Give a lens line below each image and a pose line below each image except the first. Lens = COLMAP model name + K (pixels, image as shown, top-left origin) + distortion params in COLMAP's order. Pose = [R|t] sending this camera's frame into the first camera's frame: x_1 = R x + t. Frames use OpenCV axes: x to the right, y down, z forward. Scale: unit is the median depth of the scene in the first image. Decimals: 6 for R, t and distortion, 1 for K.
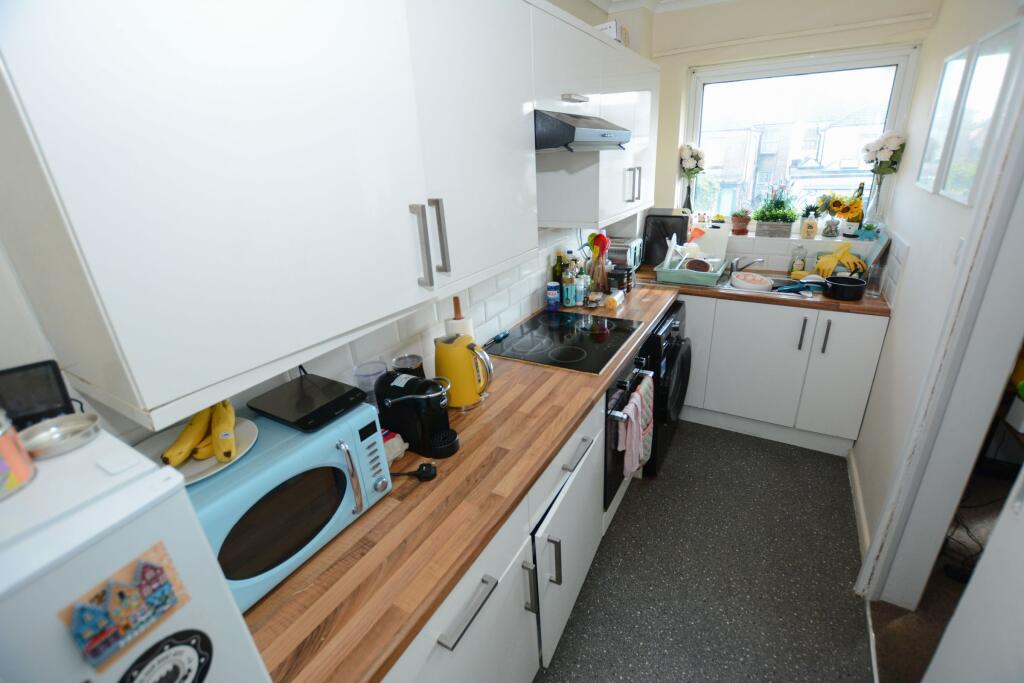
lens RADIAL K [[444.4, 0, 506.3], [0, 444.4, 341.2], [0, 0, 1]] dist [-0.028973, 0.000270]
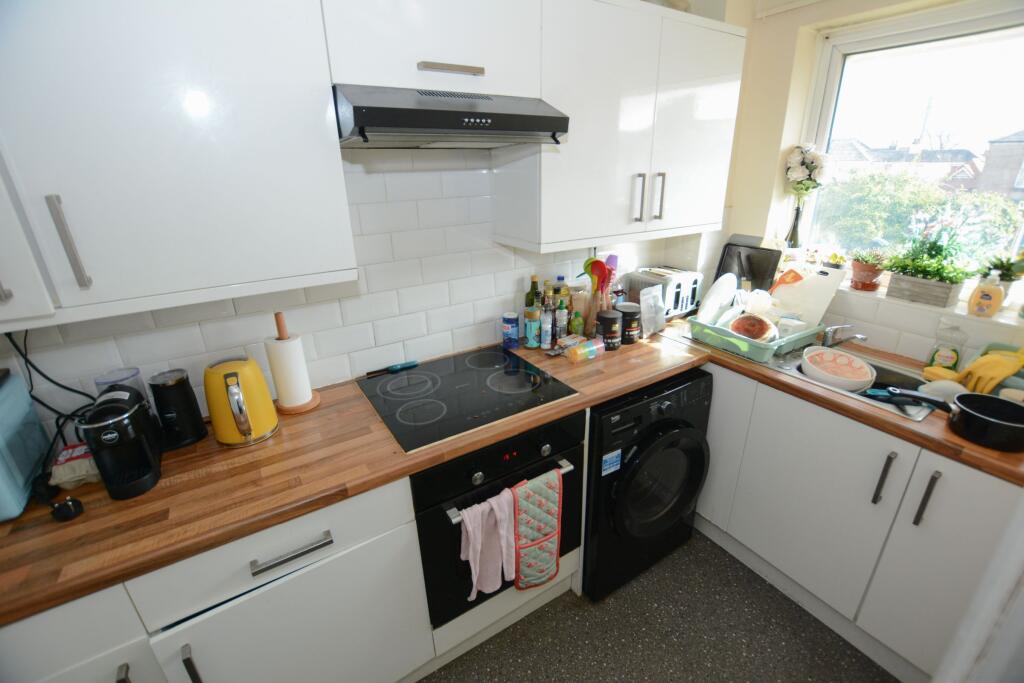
lens RADIAL K [[444.4, 0, 515.9], [0, 444.4, 339.4], [0, 0, 1]] dist [-0.028973, 0.000270]
pose [[0.894542, 0.201866, -0.398804, 0.373487], [-0.202586, 0.978413, 0.040840, -0.103710], [0.398439, 0.044259, 0.916126, 0.244363]]
